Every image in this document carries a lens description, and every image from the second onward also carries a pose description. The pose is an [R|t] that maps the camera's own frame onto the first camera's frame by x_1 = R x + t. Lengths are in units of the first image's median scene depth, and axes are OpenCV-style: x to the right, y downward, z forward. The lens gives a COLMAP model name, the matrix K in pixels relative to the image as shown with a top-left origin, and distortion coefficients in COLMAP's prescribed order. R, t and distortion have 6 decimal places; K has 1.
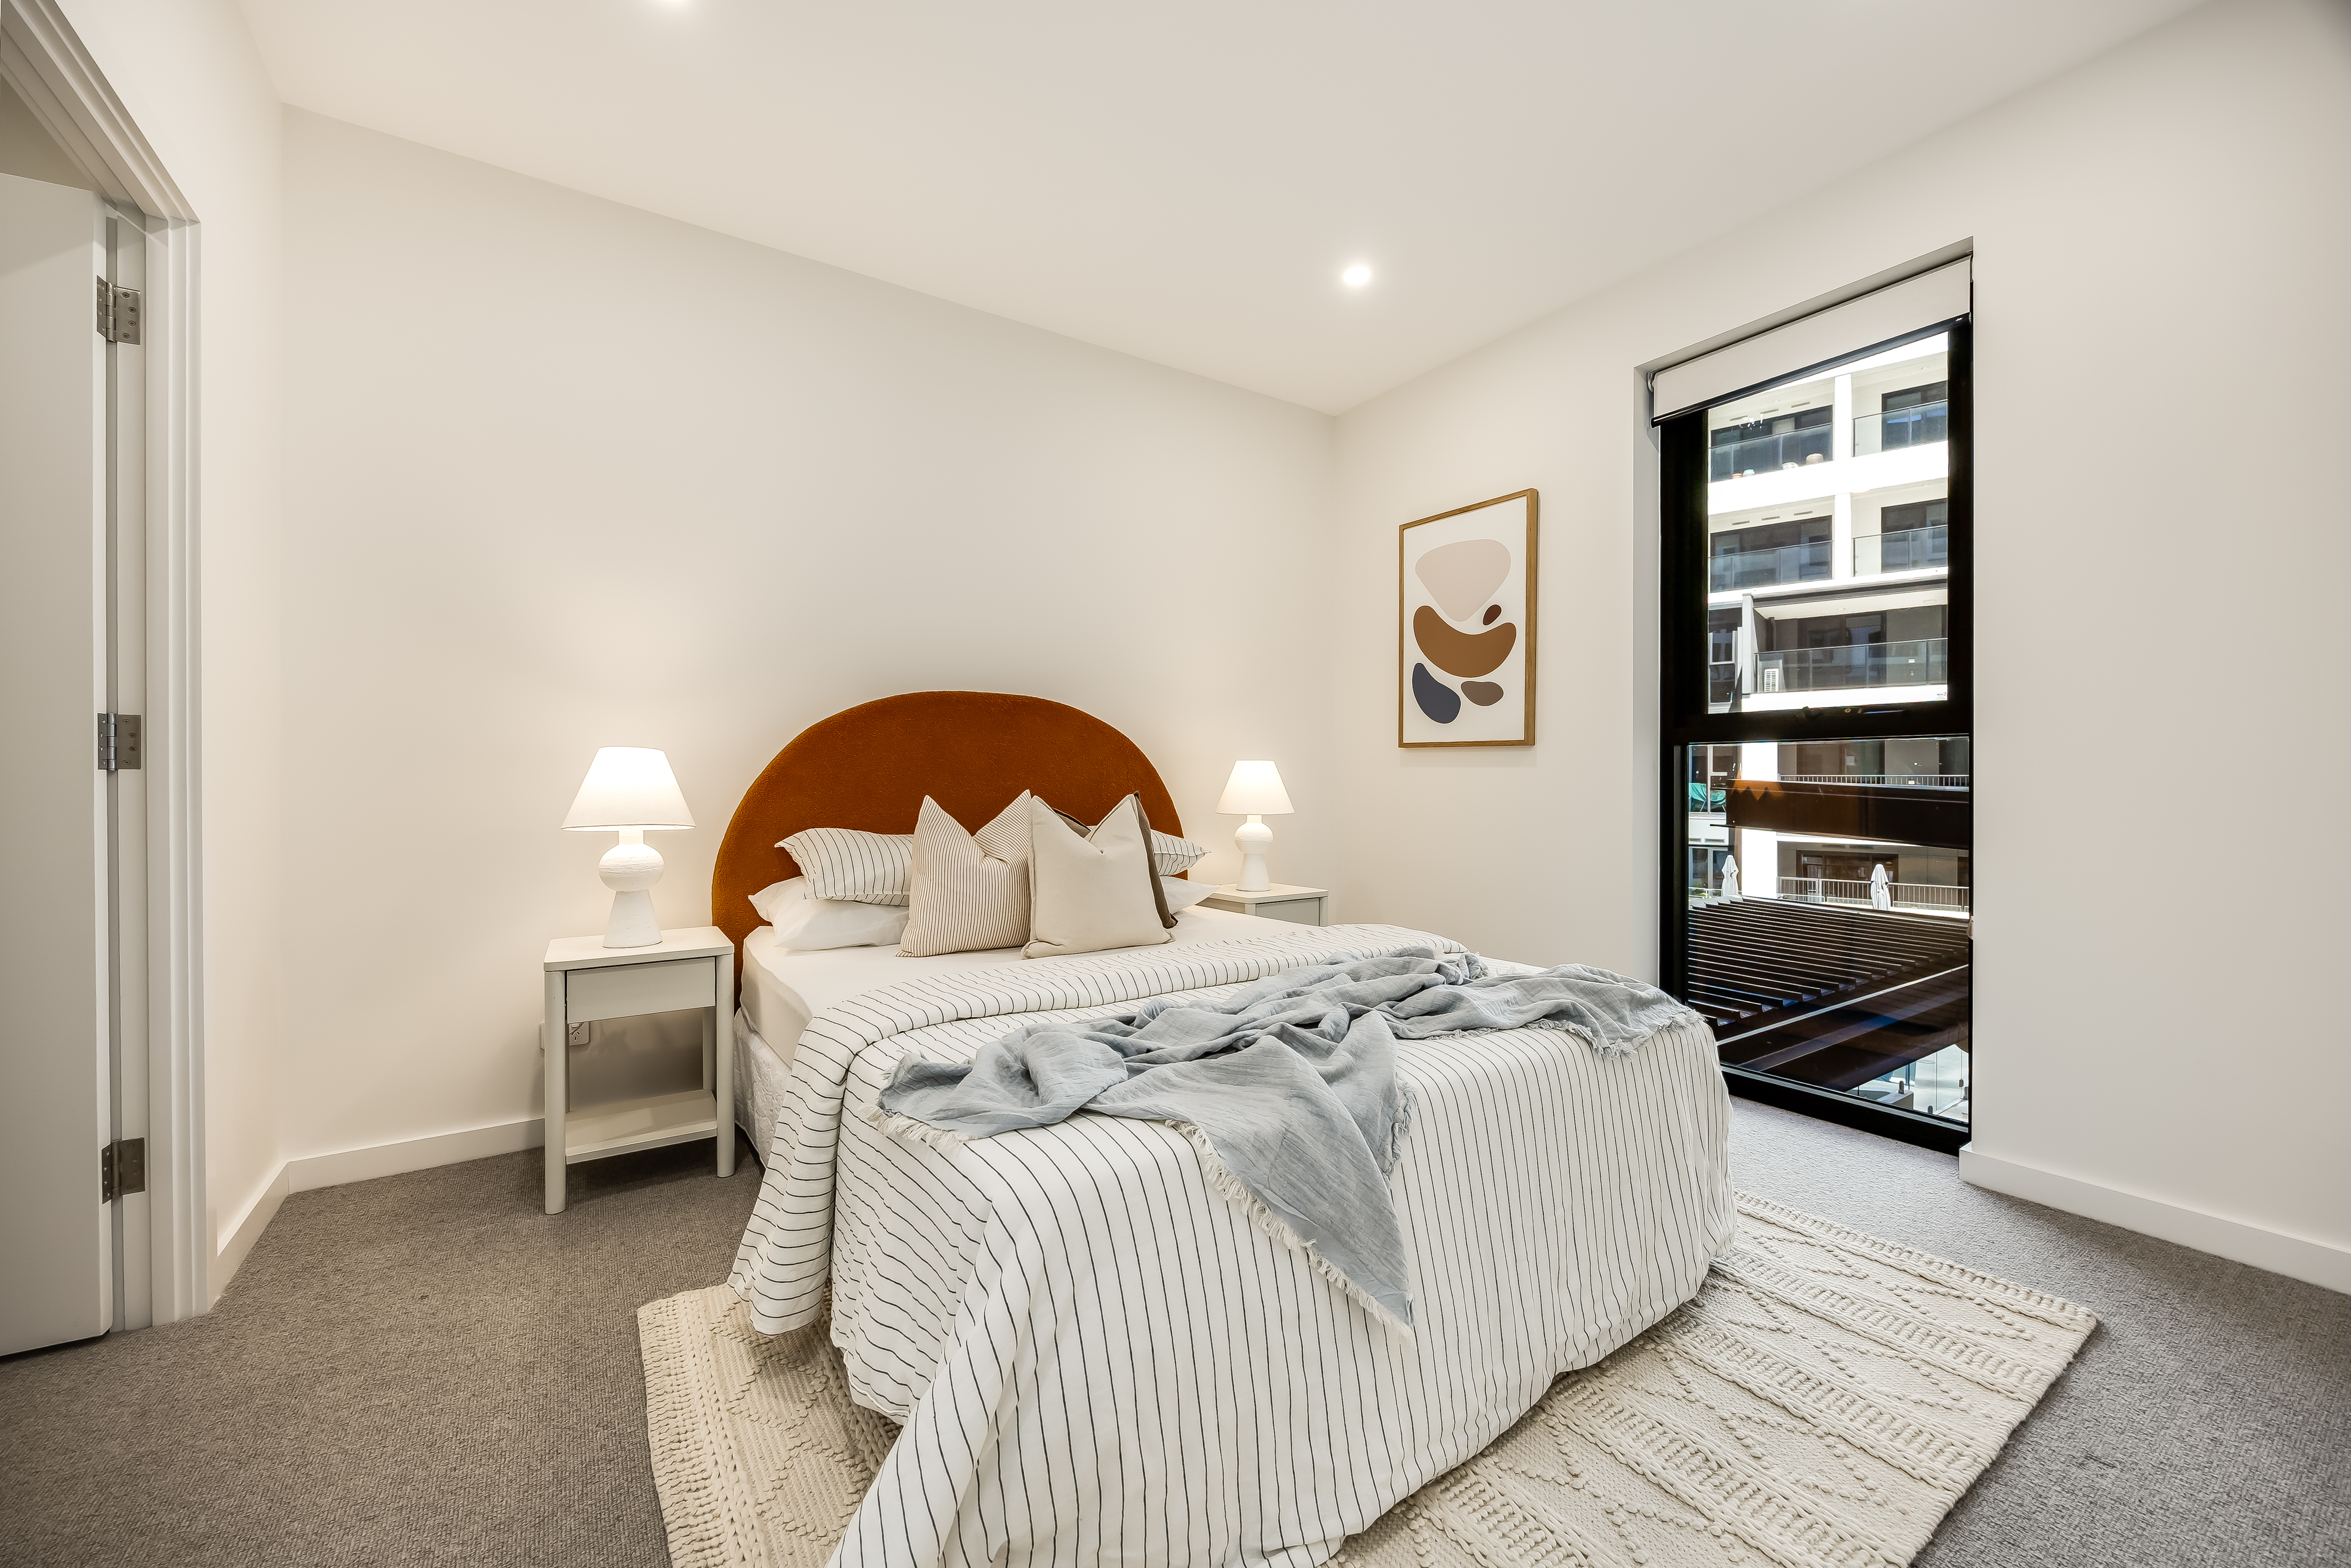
lens RADIAL K [[915.9, 0, 1175.5], [0, 915.9, 784.0], [0, 0, 1]] dist [0.000700, 0.000098]
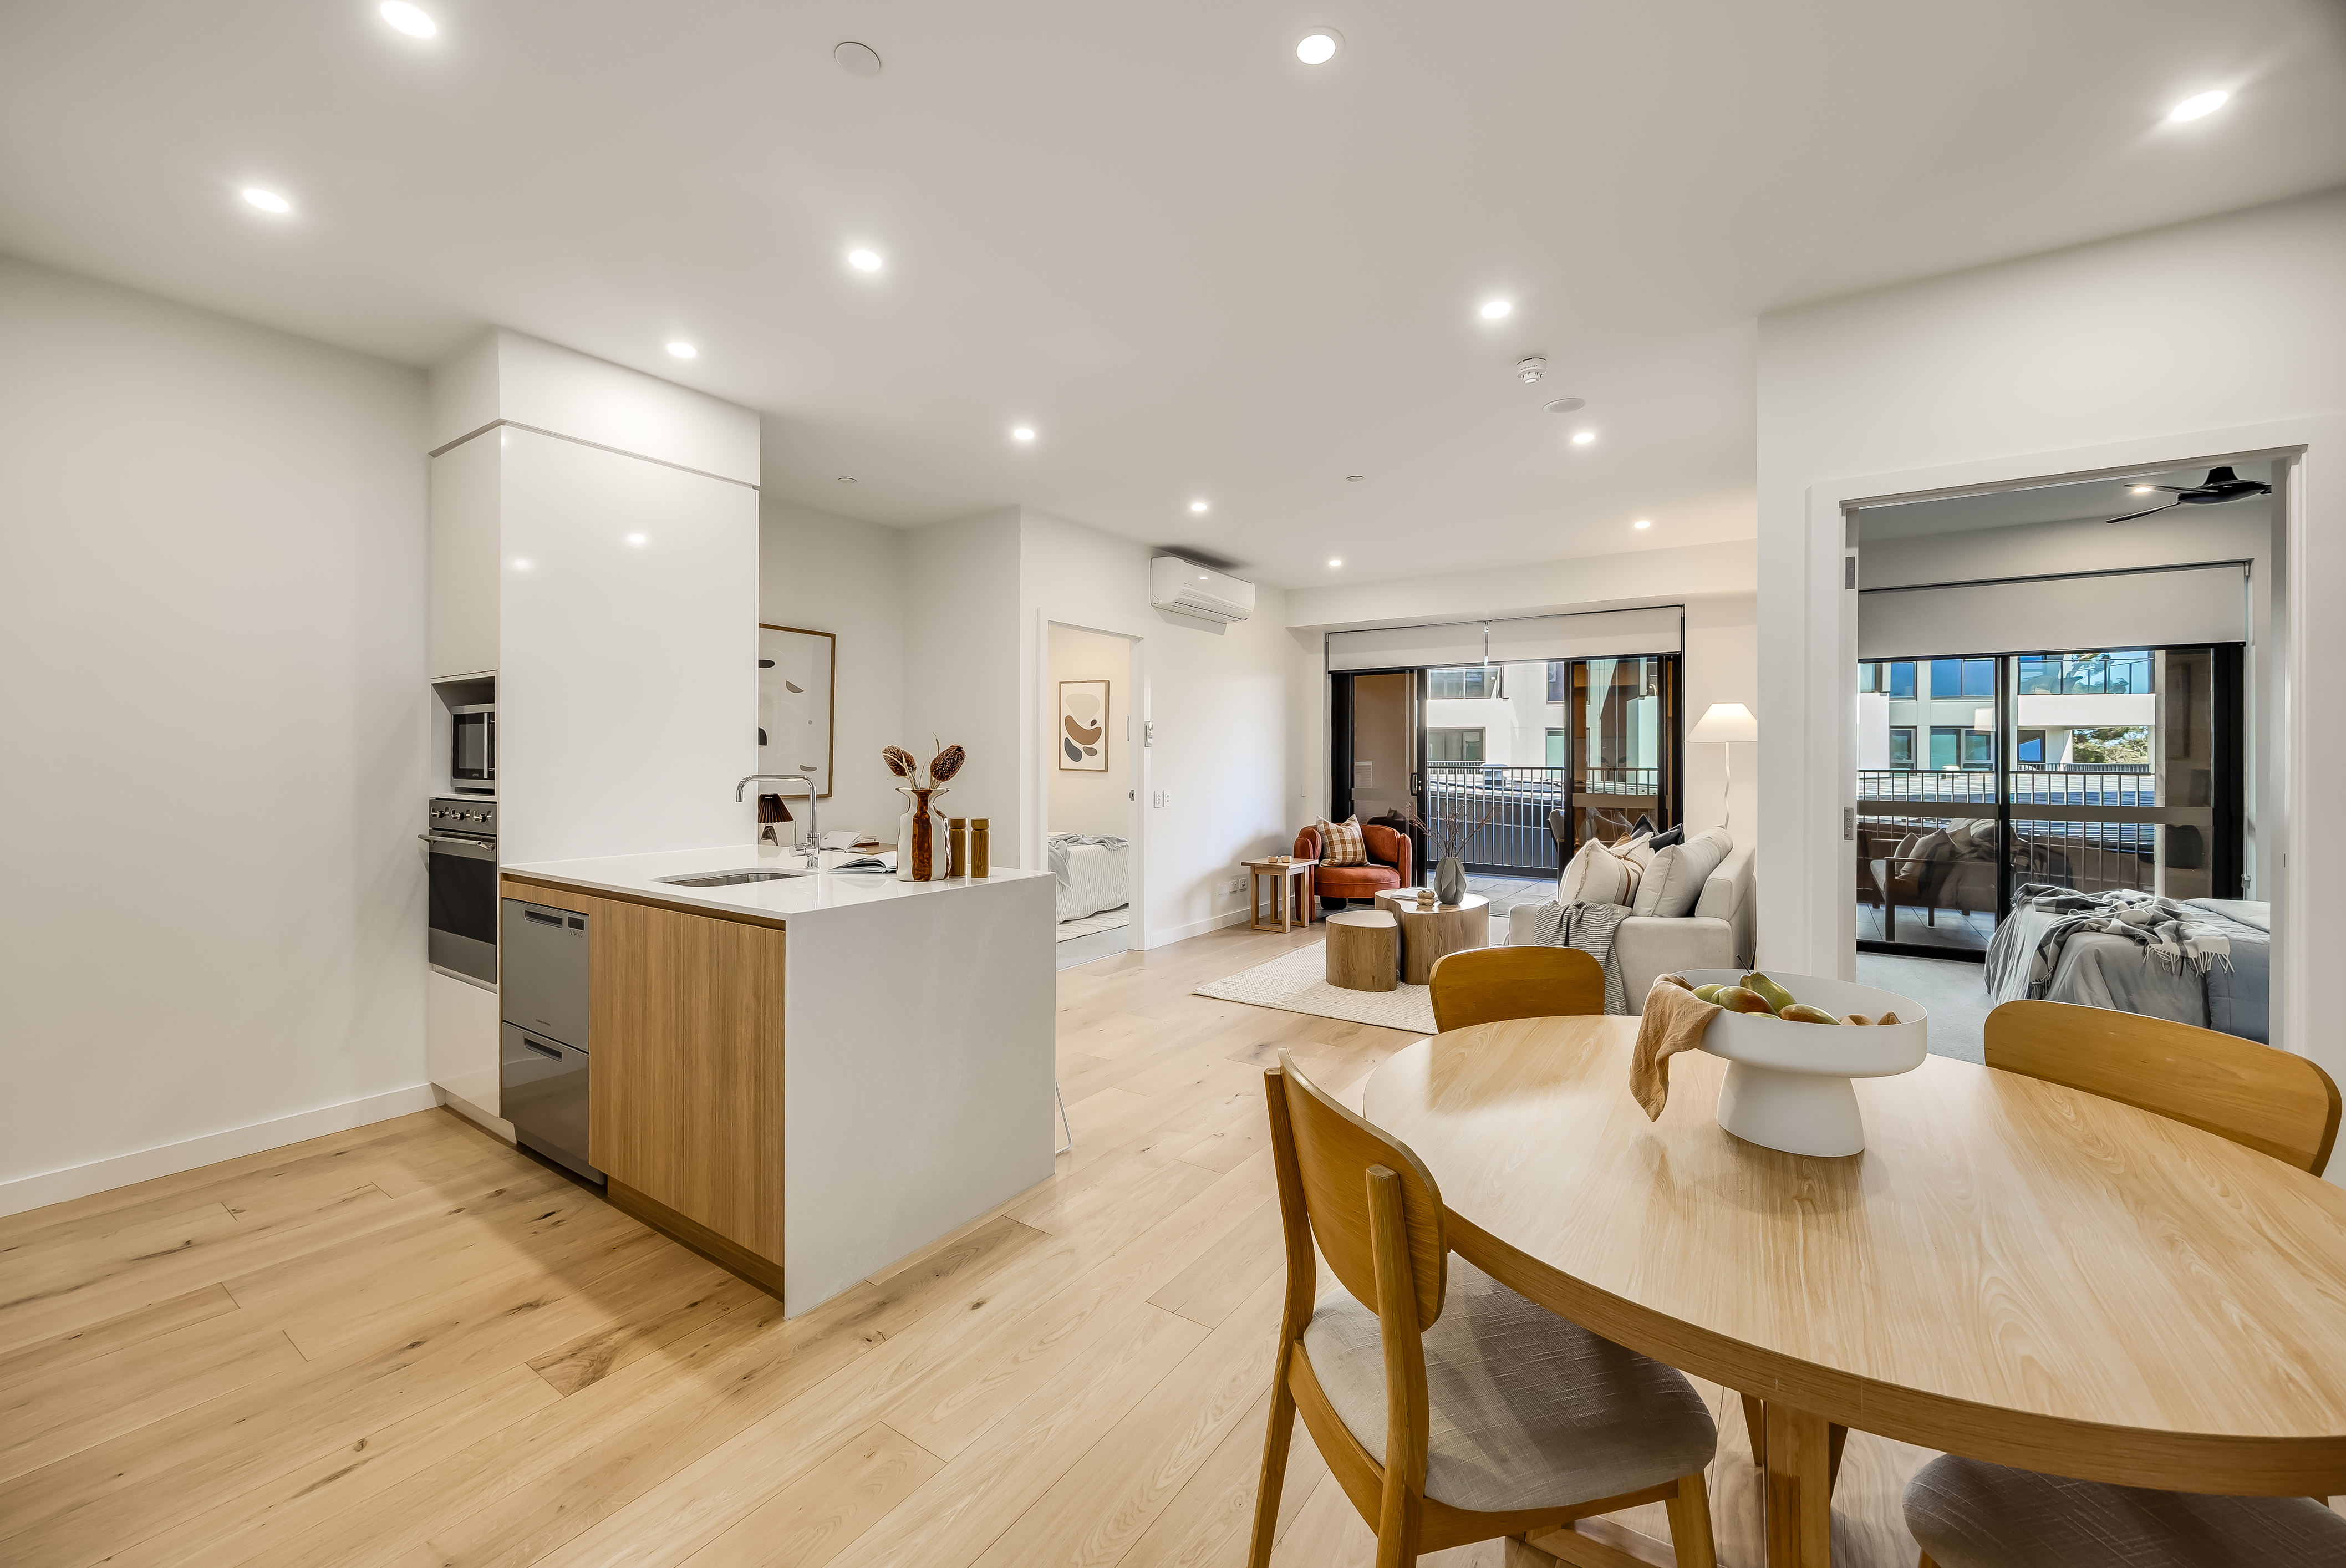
lens RADIAL K [[926.4, 0, 1171.0], [0, 926.4, 750.2], [0, 0, 1]] dist [0.004641, 0.000524]
pose [[0.926530, 0.002643, 0.376211, -0.449363], [0.001415, 0.999944, -0.010510, -0.072230], [-0.376217, 0.010270, 0.926475, -1.544848]]
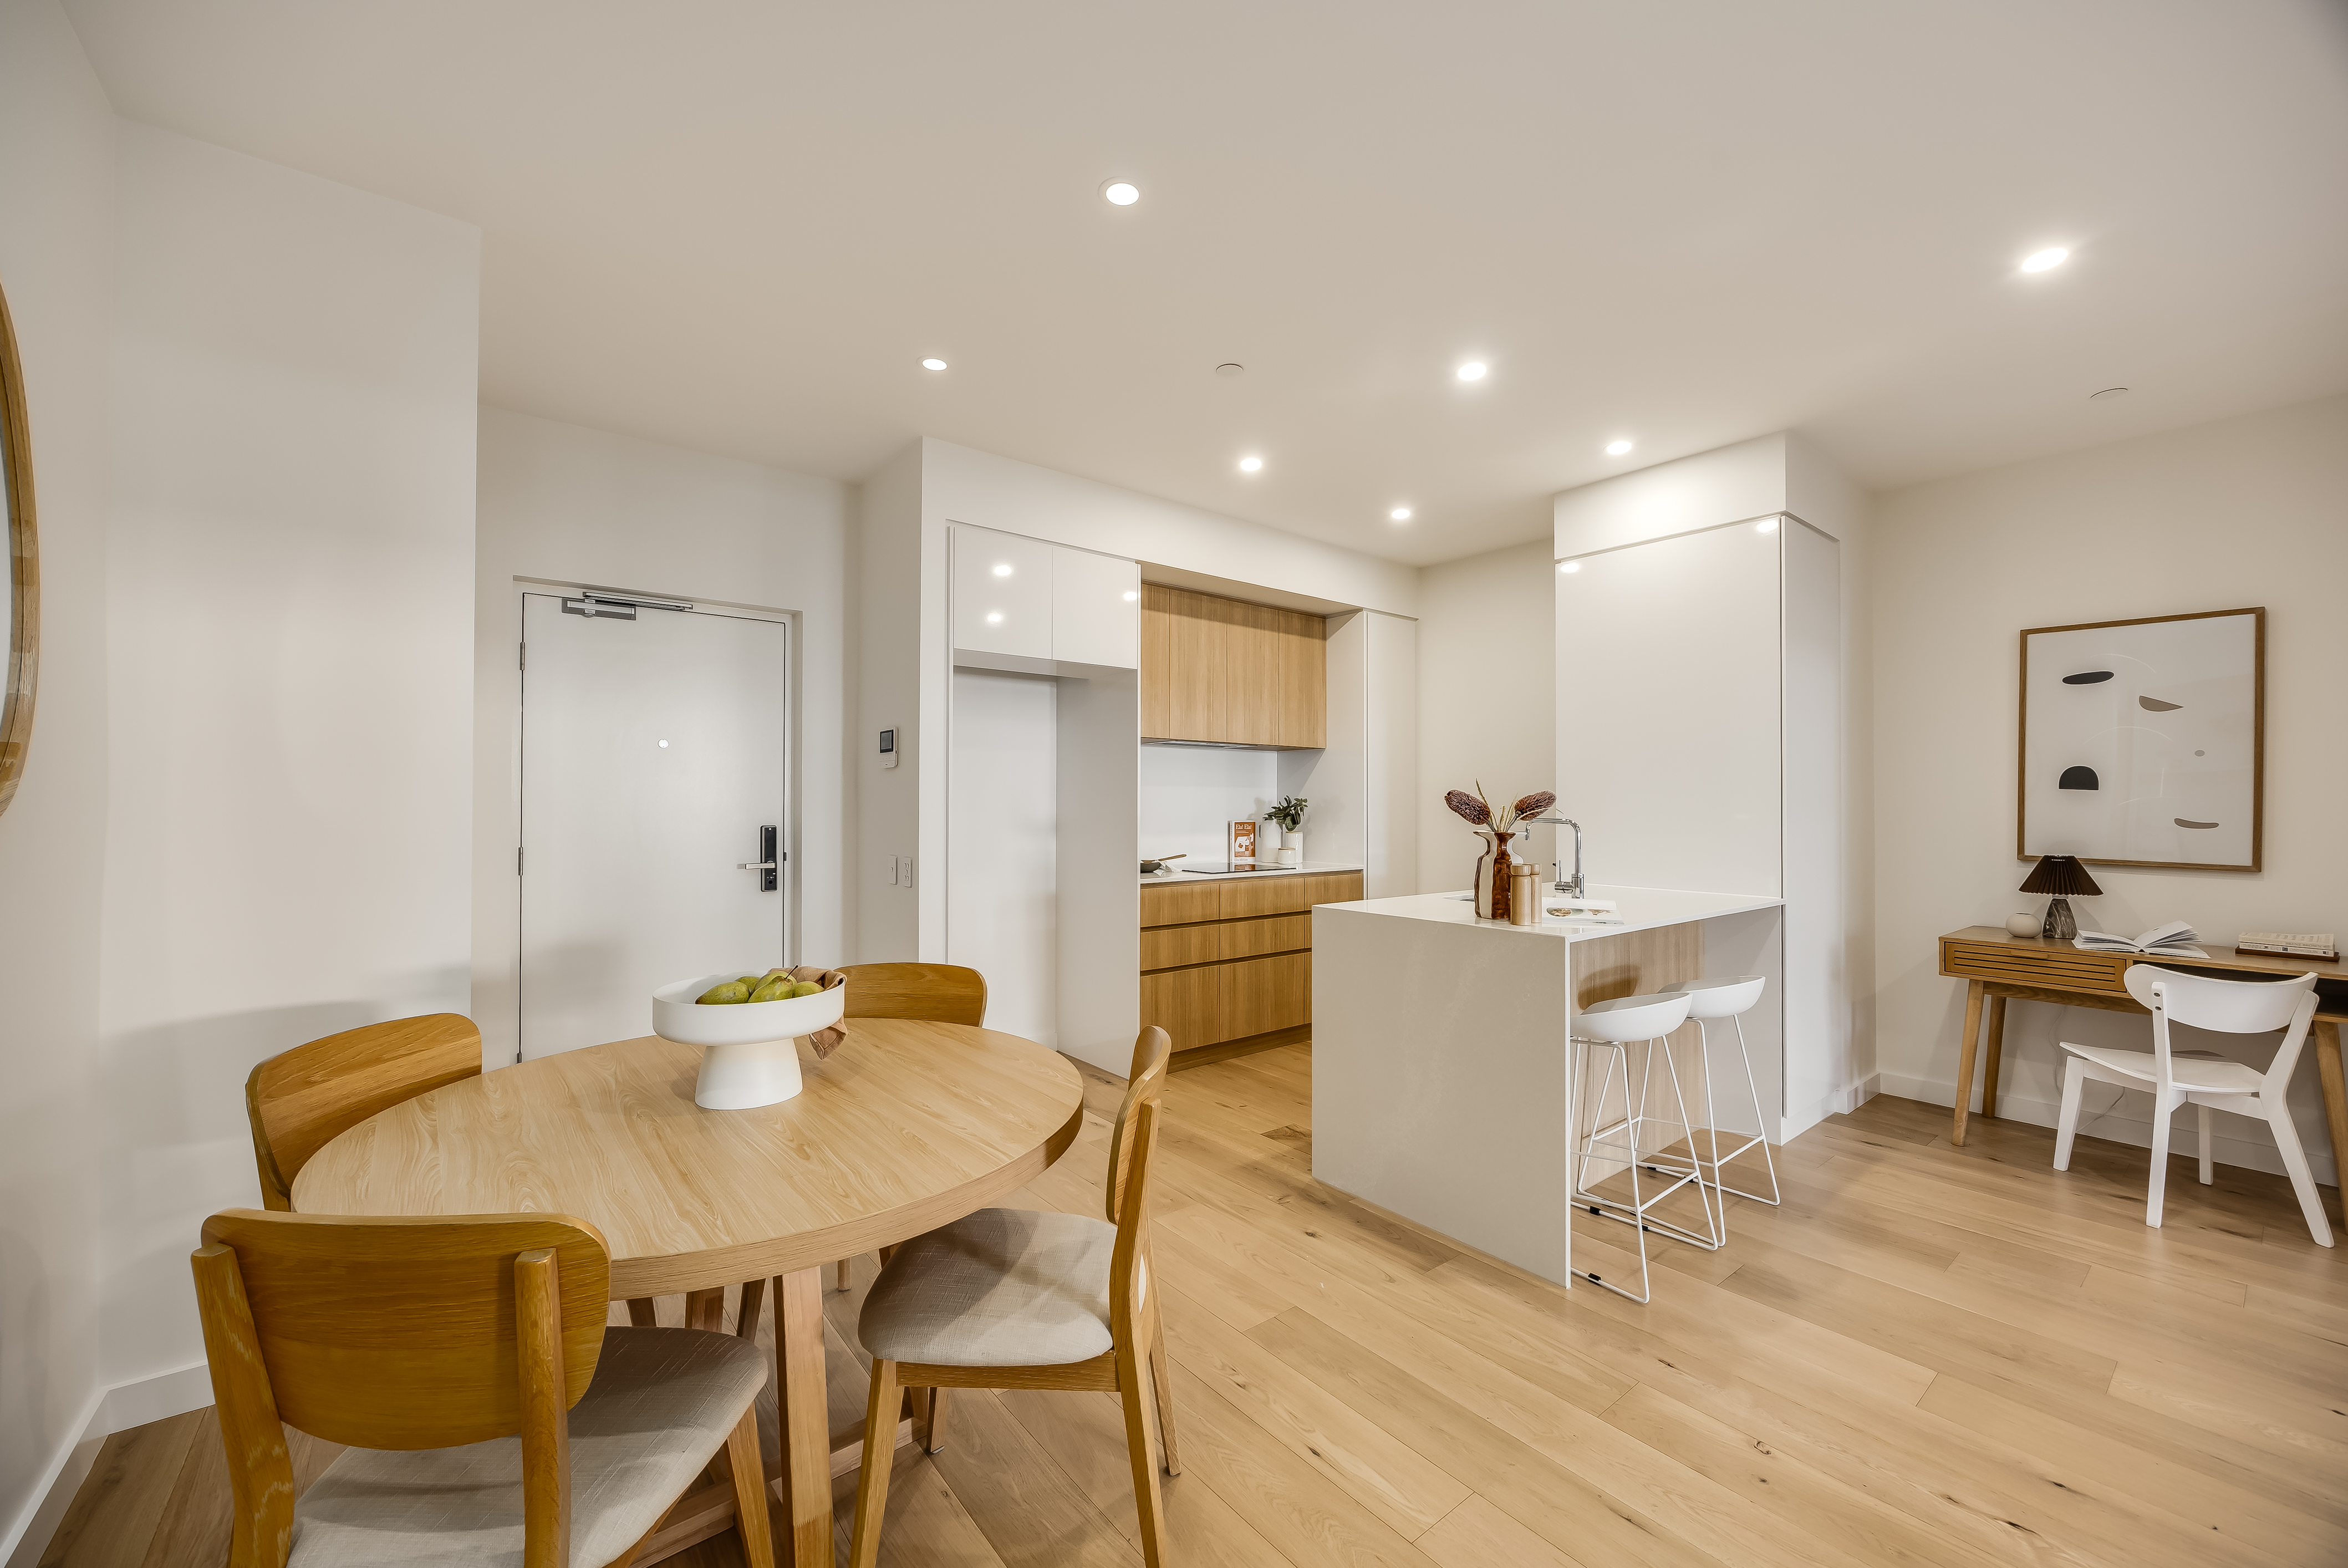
lens RADIAL K [[914.8, 0, 1174.0], [0, 914.8, 784.0], [0, 0, 1]] dist [0.000700, 0.000098]
pose [[0.087959, -0.021563, -0.995891, 0.387929], [-0.008666, 0.999711, -0.022411, -0.070383], [0.996086, 0.010602, 0.087746, -1.127799]]
